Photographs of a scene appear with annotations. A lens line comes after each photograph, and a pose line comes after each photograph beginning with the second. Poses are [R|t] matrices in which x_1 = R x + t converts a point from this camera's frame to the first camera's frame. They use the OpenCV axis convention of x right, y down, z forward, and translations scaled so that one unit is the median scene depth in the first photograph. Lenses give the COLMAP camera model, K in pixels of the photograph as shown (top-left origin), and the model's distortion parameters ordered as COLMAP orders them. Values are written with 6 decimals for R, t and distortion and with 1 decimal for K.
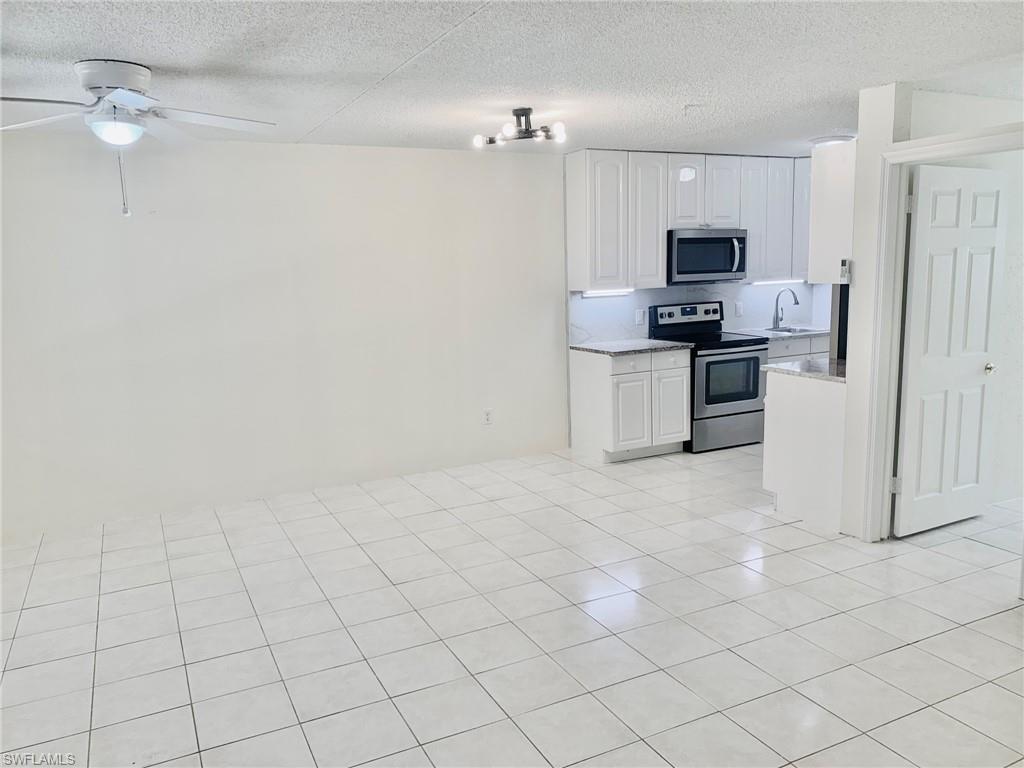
lens RADIAL K [[788.1, 0, 512.2], [0, 788.1, 407.9], [0, 0, 1]] dist [-0.005459, -0.004013]
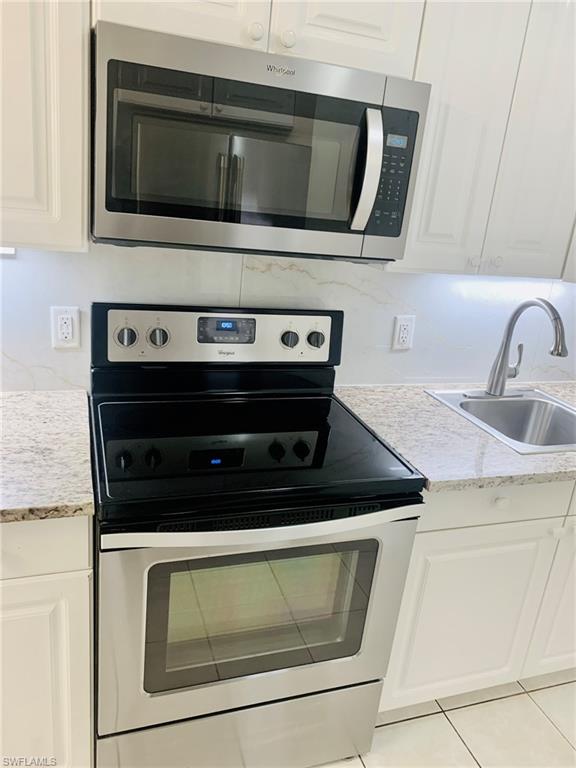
lens RADIAL K [[591.1, 0, 288.0], [0, 591.1, 384.0], [0, 0, 1]] dist [-0.005459, -0.004013]
pose [[0.984337, 0.161056, -0.071710, 0.281849], [-0.150542, 0.979542, 0.133549, -0.143410], [0.091752, -0.120662, 0.988444, 0.778562]]
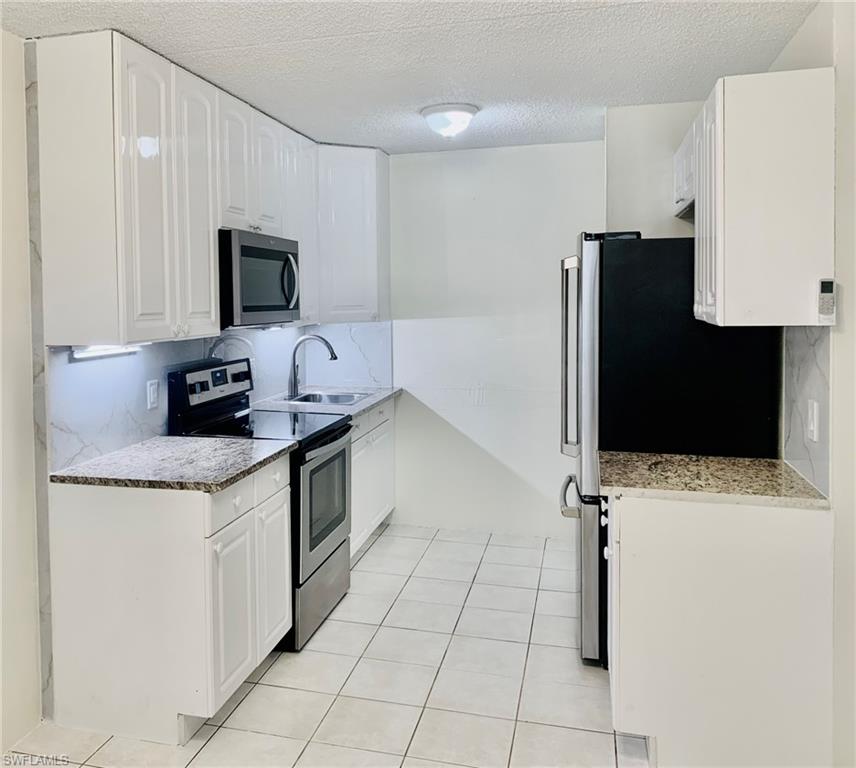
lens RADIAL K [[795.6, 0, 343.7], [0, 795.6, 335.4], [0, 0, 1]] dist [0.245040, -0.485180]
pose [[0.683025, -0.006435, 0.730367, -0.134564], [0.117480, 0.987909, -0.101161, -0.087656], [-0.720885, 0.154899, 0.675523, 0.566624]]
